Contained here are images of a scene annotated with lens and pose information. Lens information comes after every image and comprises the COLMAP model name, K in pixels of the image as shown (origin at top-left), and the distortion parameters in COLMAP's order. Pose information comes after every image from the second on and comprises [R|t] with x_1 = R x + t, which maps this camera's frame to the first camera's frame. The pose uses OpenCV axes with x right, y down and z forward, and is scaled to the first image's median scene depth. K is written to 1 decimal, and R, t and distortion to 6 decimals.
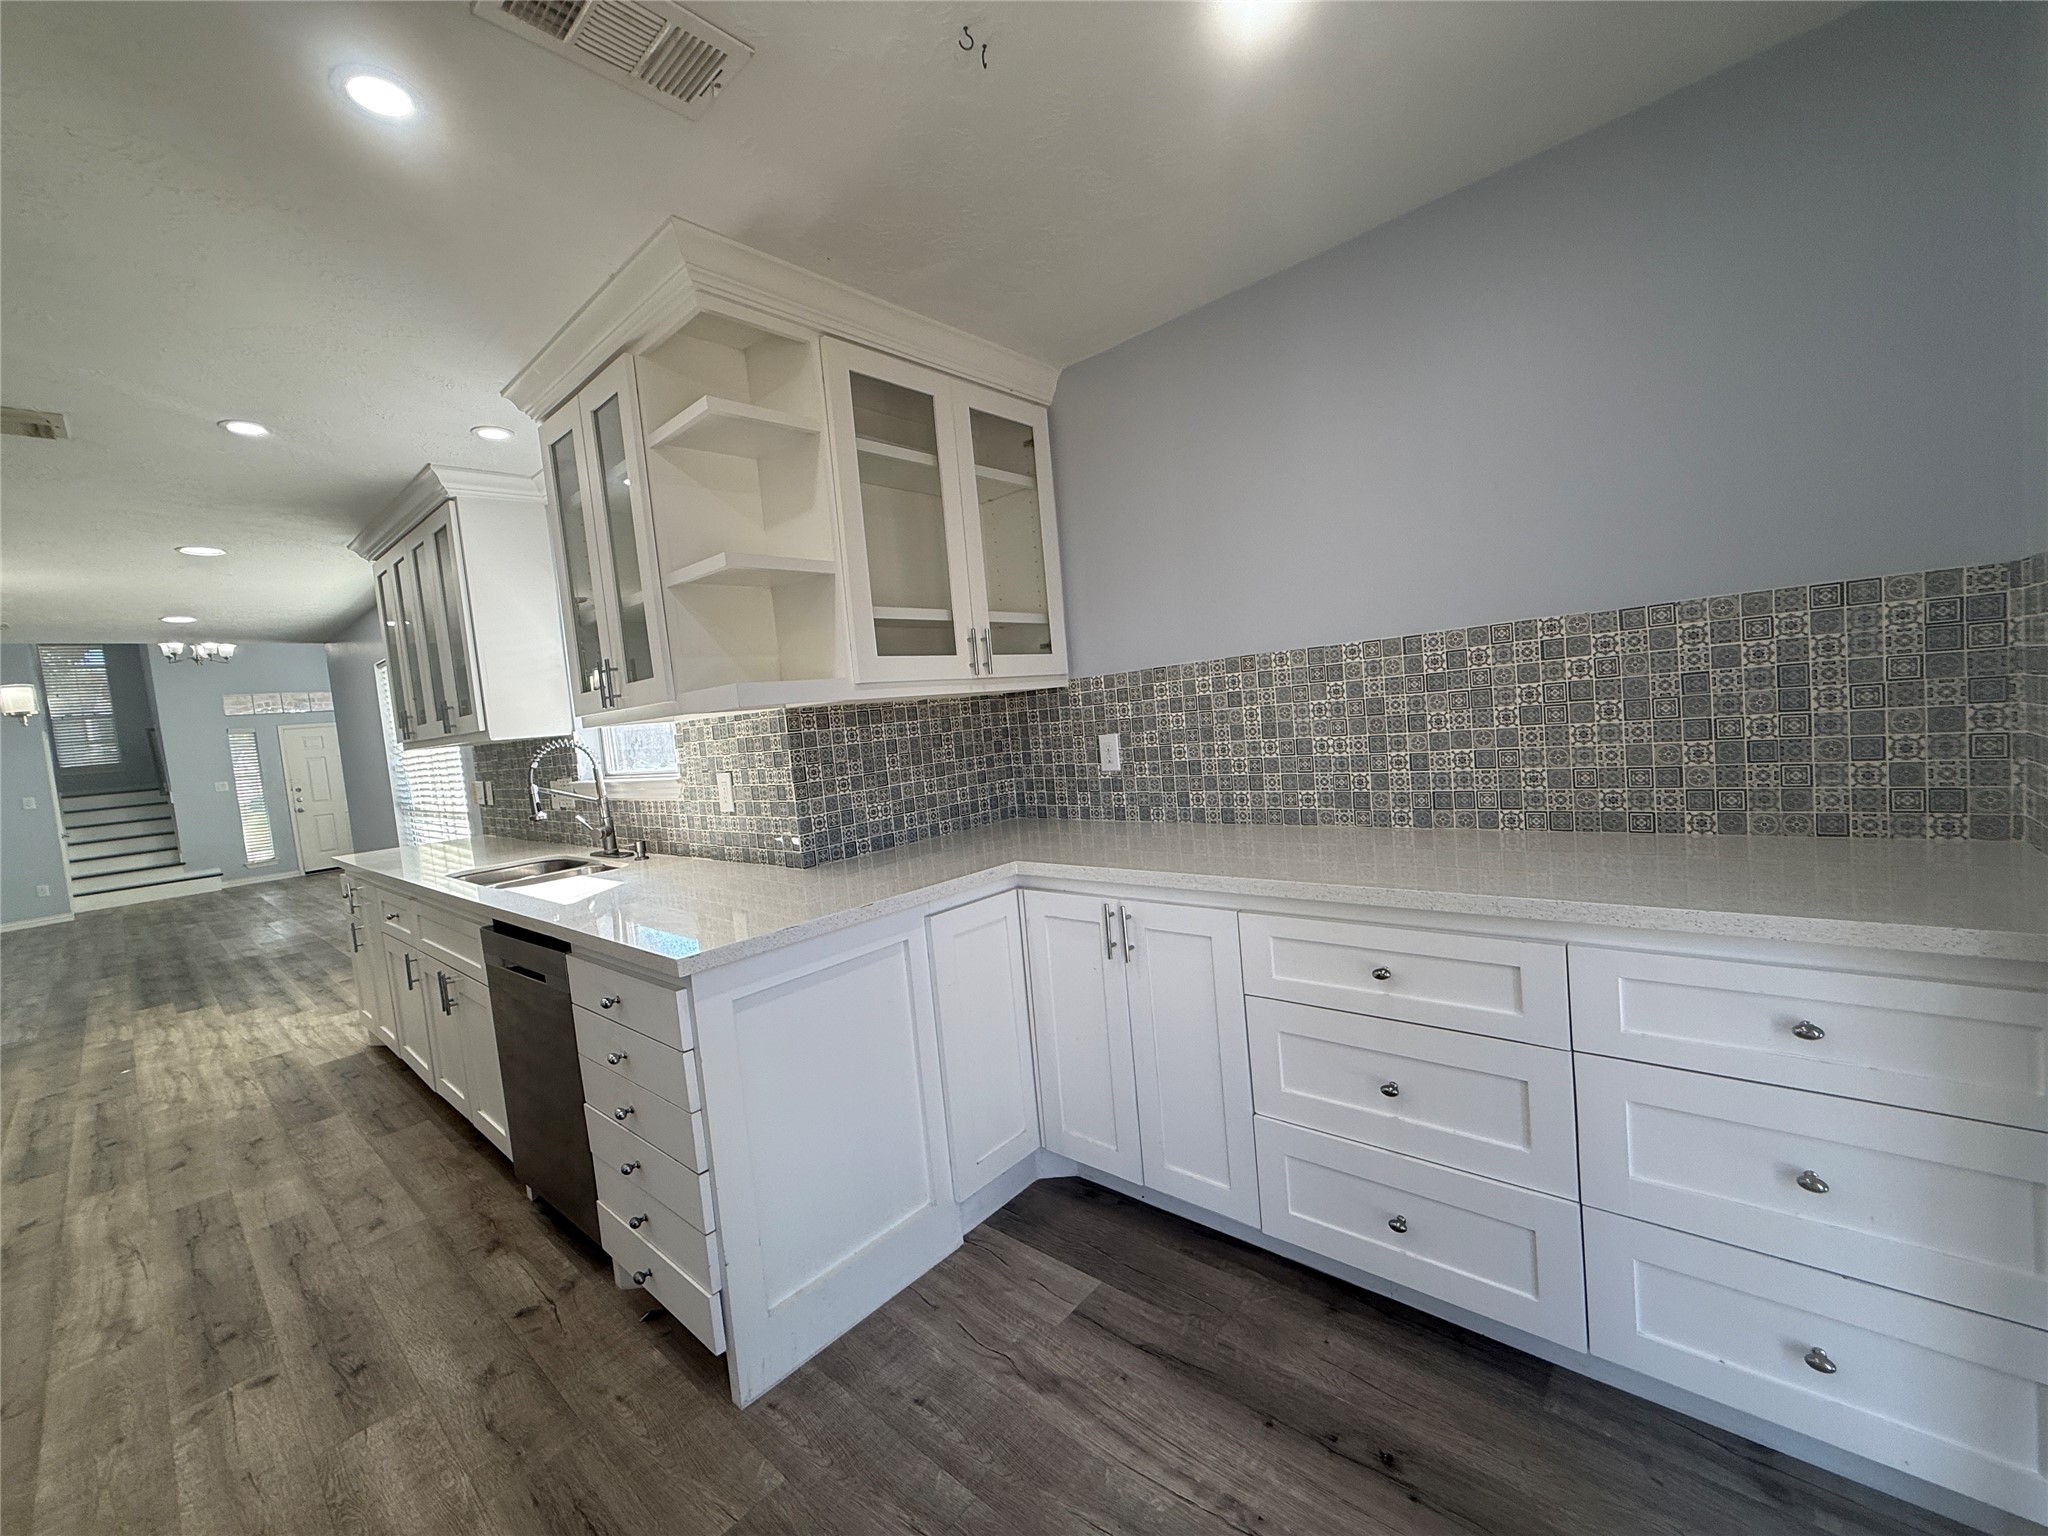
lens RADIAL K [[816.6, 0, 1018.6], [0, 816.6, 766.0], [0, 0, 1]] dist [-0.001952, 0.000642]
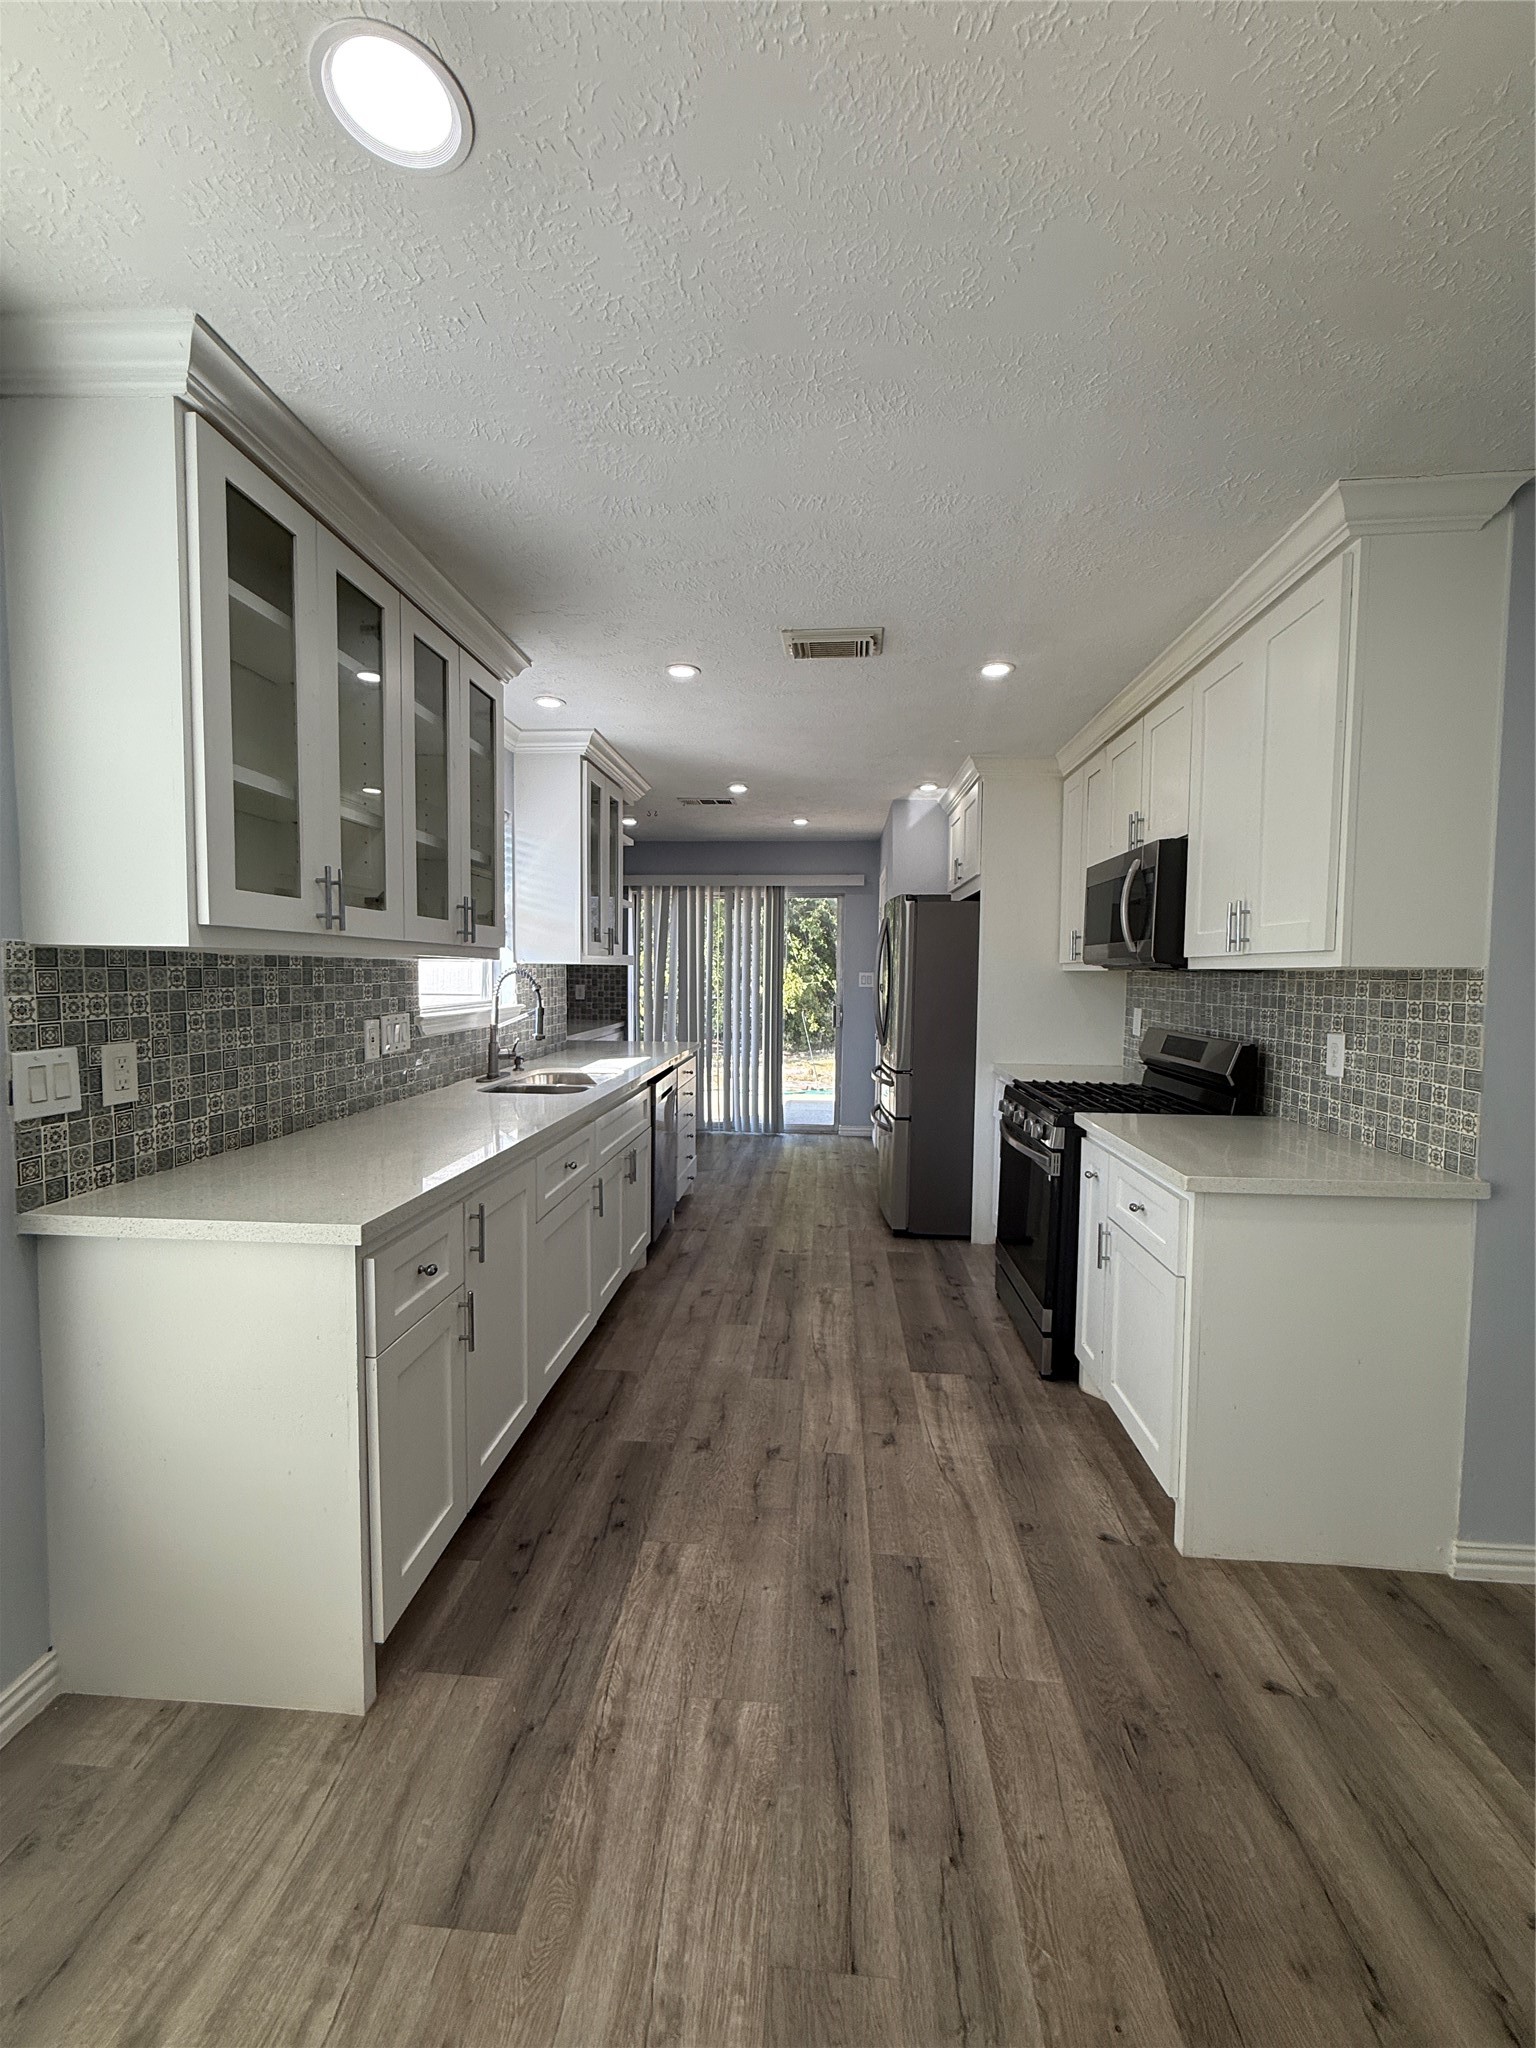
lens RADIAL K [[816.6, 0, 768.7], [0, 816.6, 1017.8], [0, 0, 1]] dist [-0.001952, 0.000642]
pose [[-0.605566, 0.037366, 0.794918, -1.862298], [0.097285, 0.994881, 0.027346, 0.042341], [-0.789827, 0.093893, -0.606101, 1.602897]]
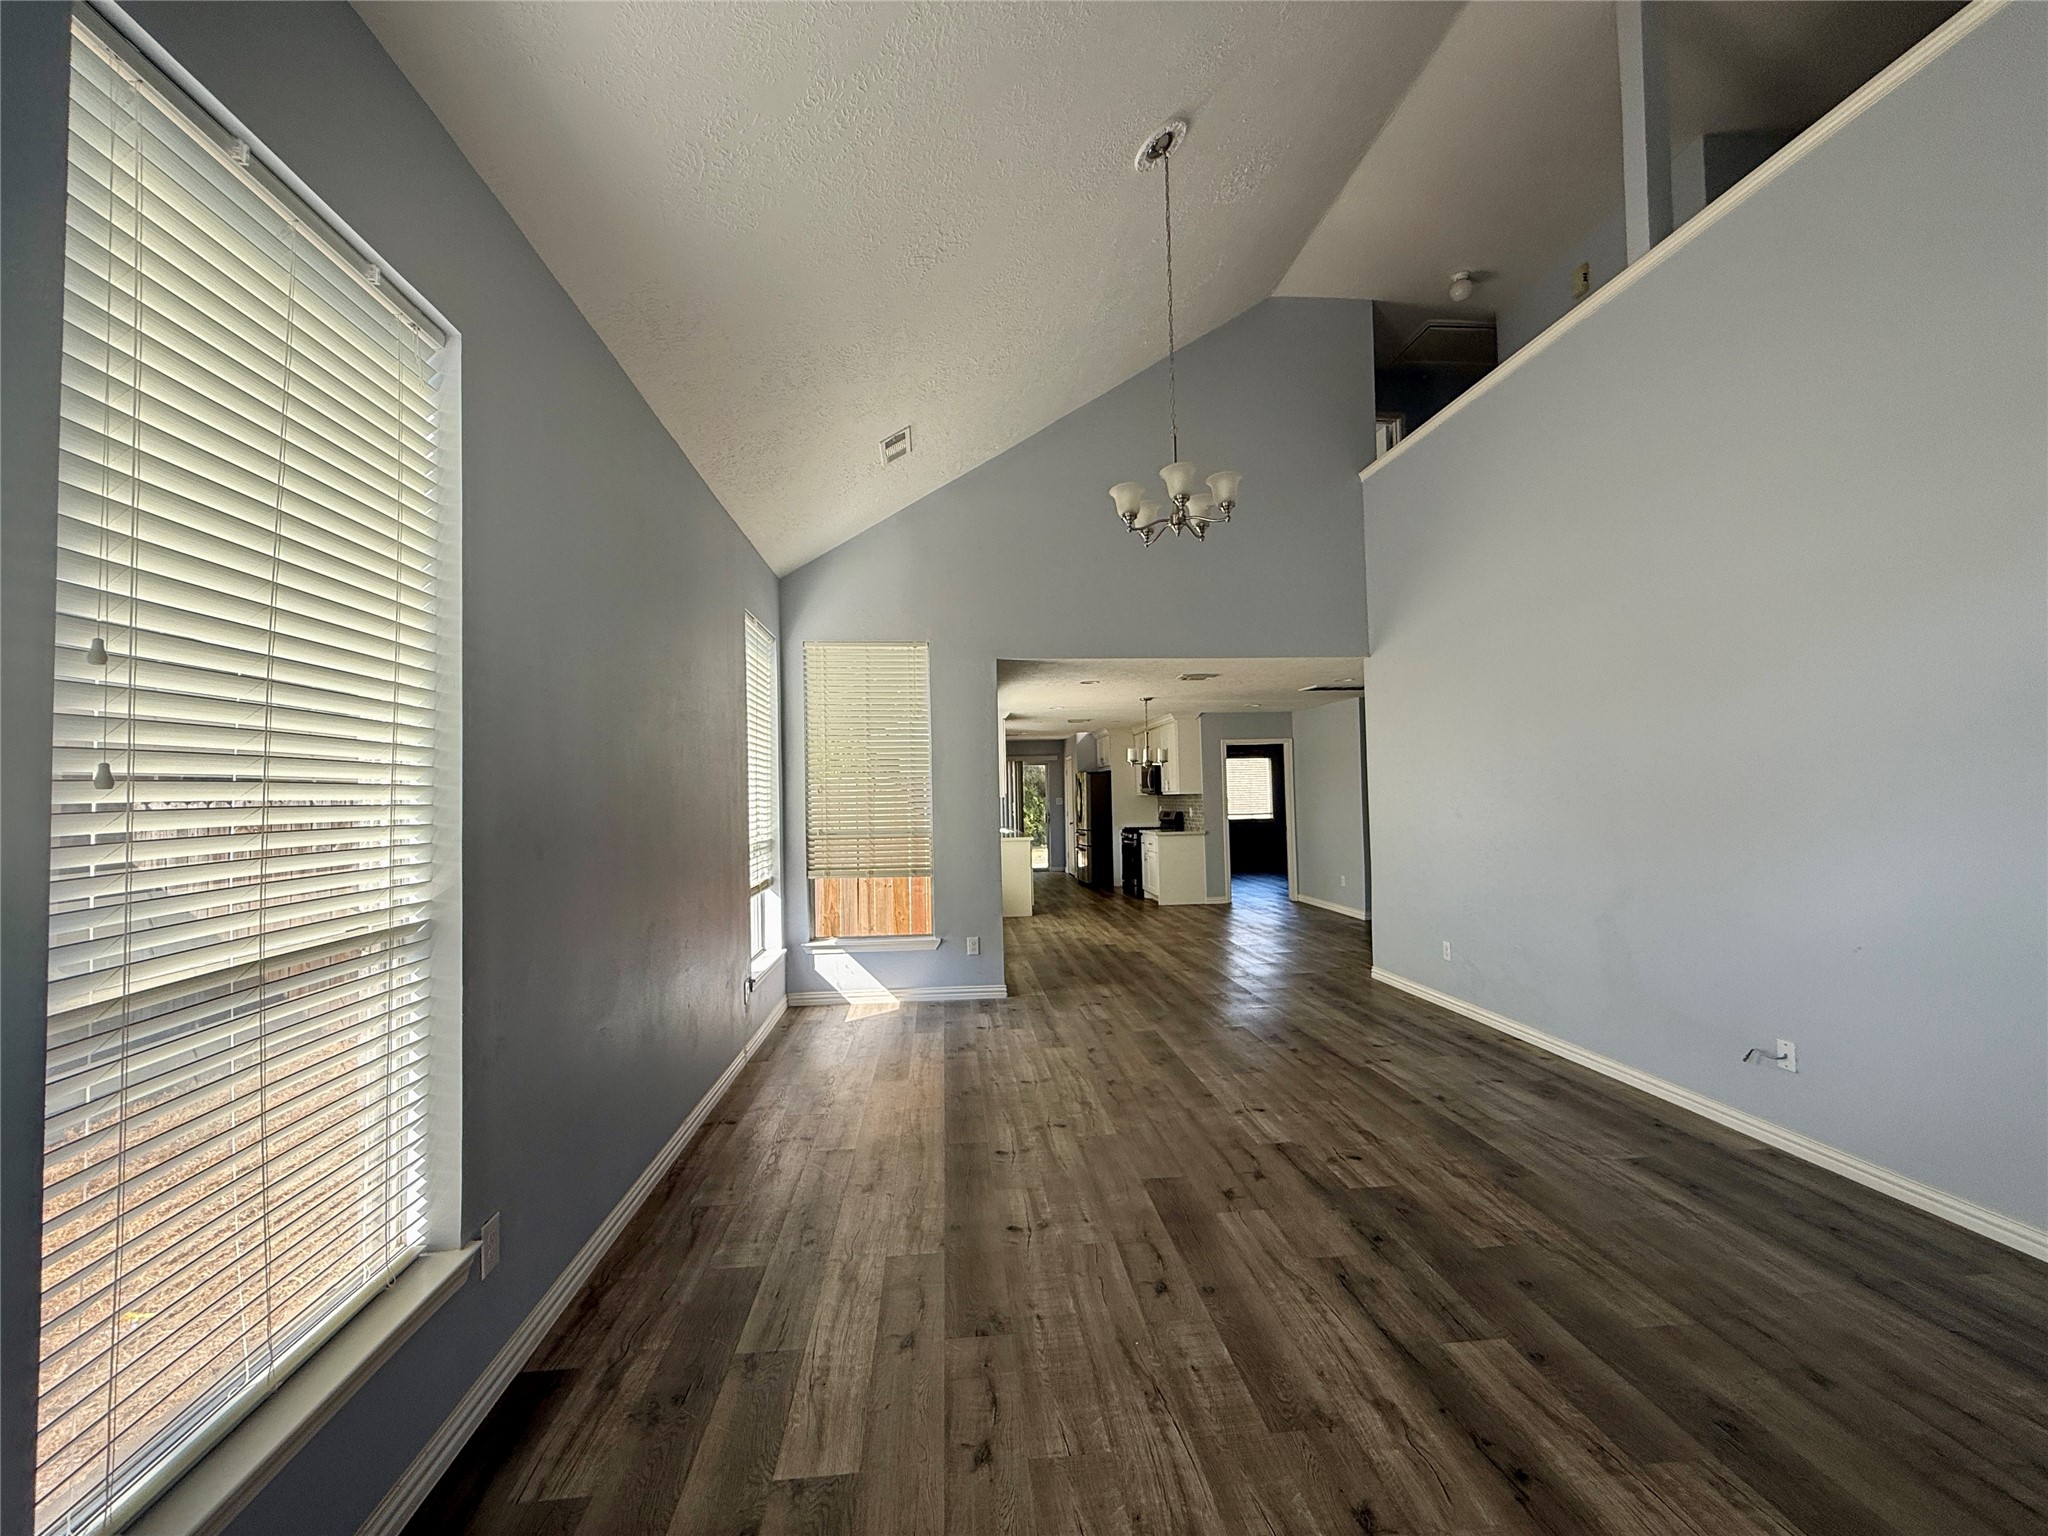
lens RADIAL K [[815.7, 0, 1016.8], [0, 815.7, 757.0], [0, 0, 1]] dist [-0.001686, 0.000053]
pose [[-0.723199, 0.142385, 0.675803, -3.757729], [0.134397, 0.988825, -0.064513, 0.039661], [-0.677437, 0.044170, -0.734254, 4.250175]]
